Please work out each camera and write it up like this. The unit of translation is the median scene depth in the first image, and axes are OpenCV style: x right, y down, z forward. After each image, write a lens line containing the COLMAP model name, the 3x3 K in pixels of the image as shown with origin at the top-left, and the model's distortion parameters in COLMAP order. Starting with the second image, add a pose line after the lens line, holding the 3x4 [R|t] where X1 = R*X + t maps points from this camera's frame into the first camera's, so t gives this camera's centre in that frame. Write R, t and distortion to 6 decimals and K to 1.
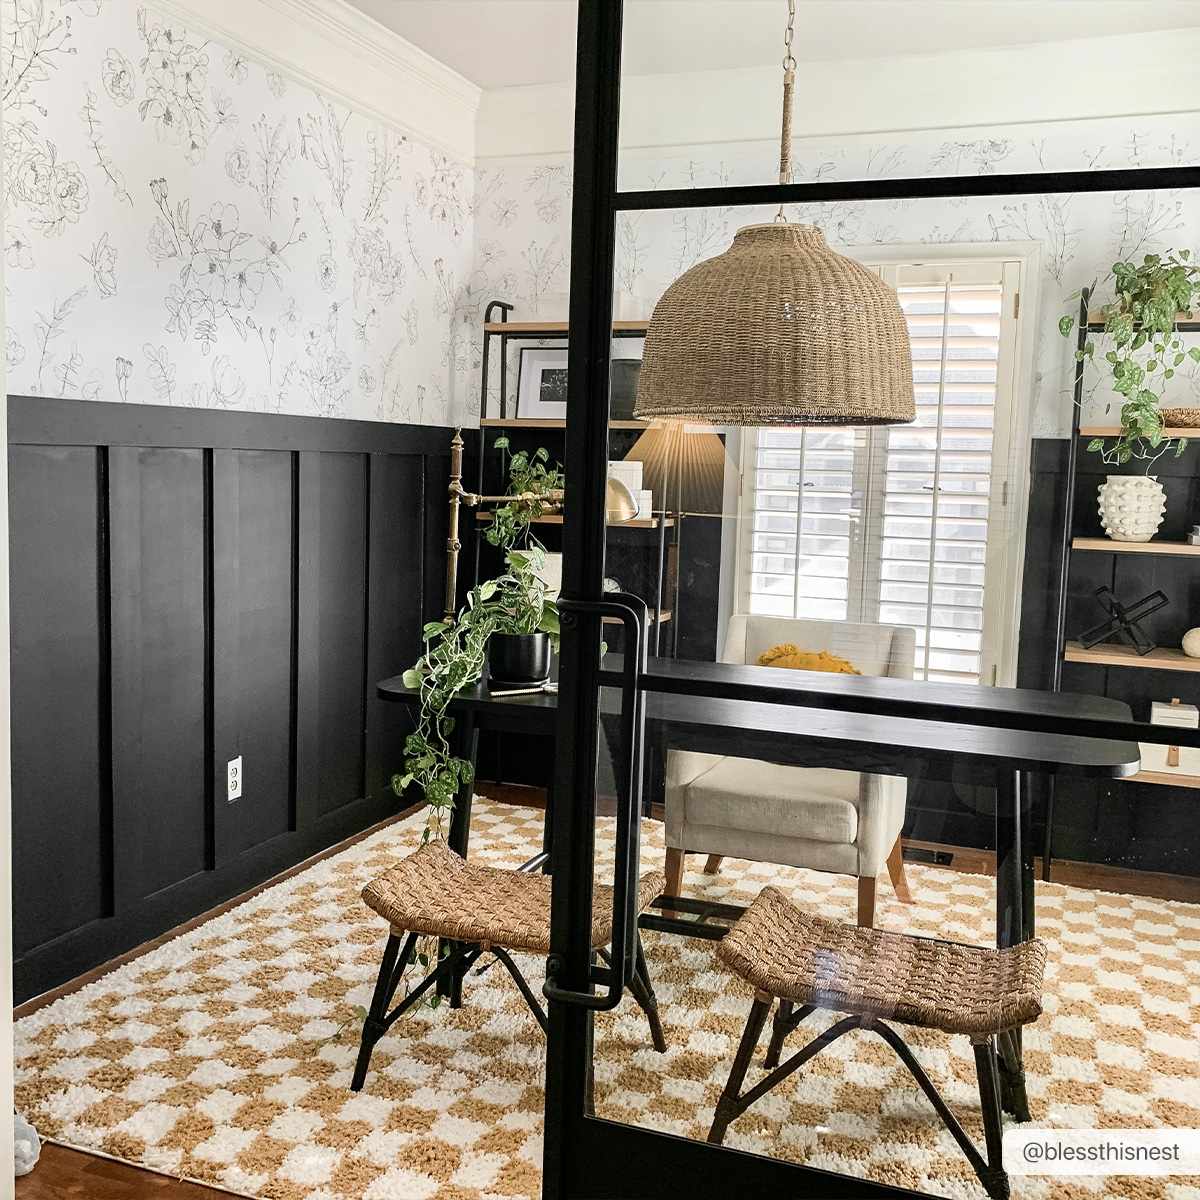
lens RADIAL K [[1261.3, 0, 615.1], [0, 1261.3, 600.9], [0, 0, 1]] dist [0.106308, -0.217279]
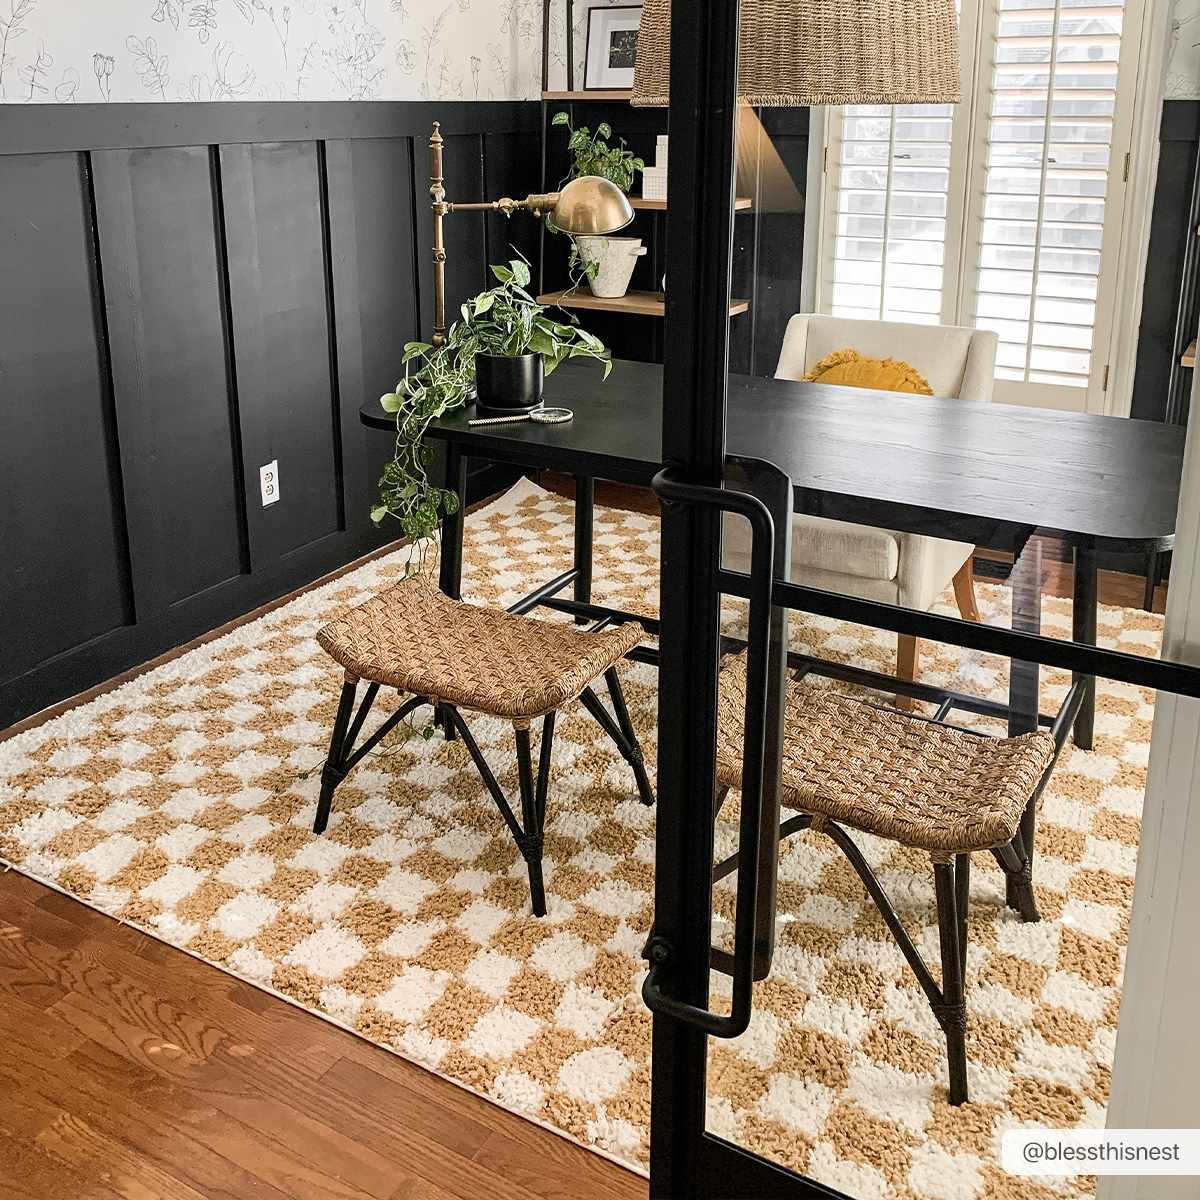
lens RADIAL K [[1249.6, 0, 598.2], [0, 1249.6, 418.6], [0, 0, 1]] dist [0.153366, -0.372774]
pose [[0.985105, 0.014287, -0.171361, 0.144759], [0.009537, 0.990469, 0.137403, -0.051236], [0.171691, -0.136991, 0.975580, 0.118377]]
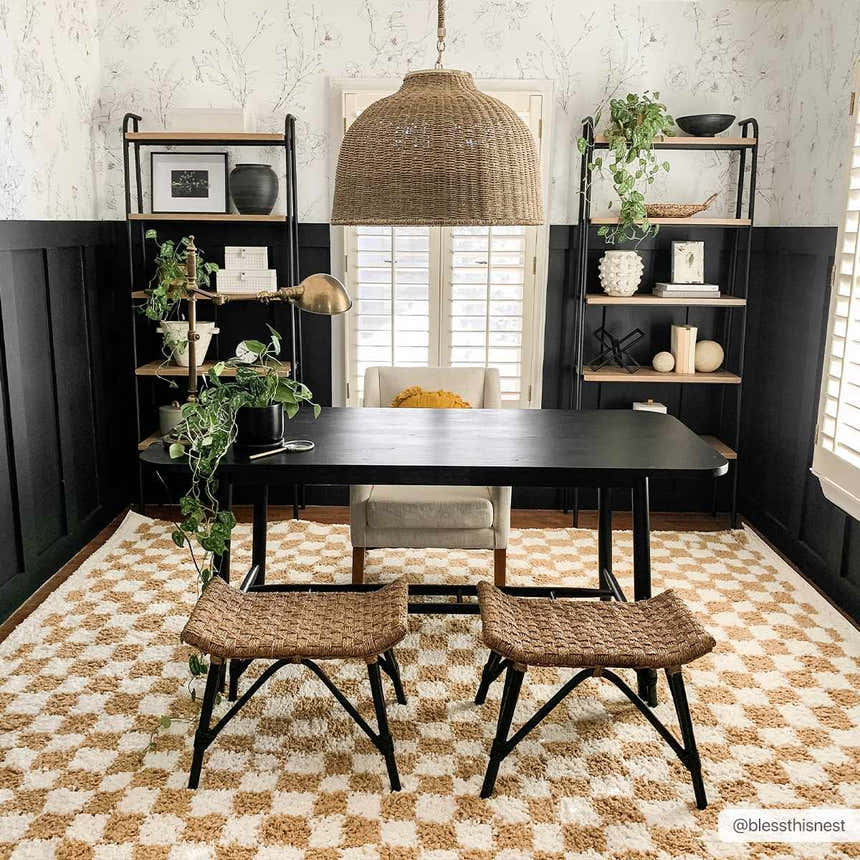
lens RADIAL K [[889.4, 0, 430.0], [0, 889.4, 430.0], [0, 0, 1]] dist [0.073680, -0.099496]
pose [[0.939852, -0.098015, 0.327217, -0.205798], [0.057093, 0.989548, 0.132424, -0.056183], [-0.336777, -0.105777, 0.935624, 0.118614]]
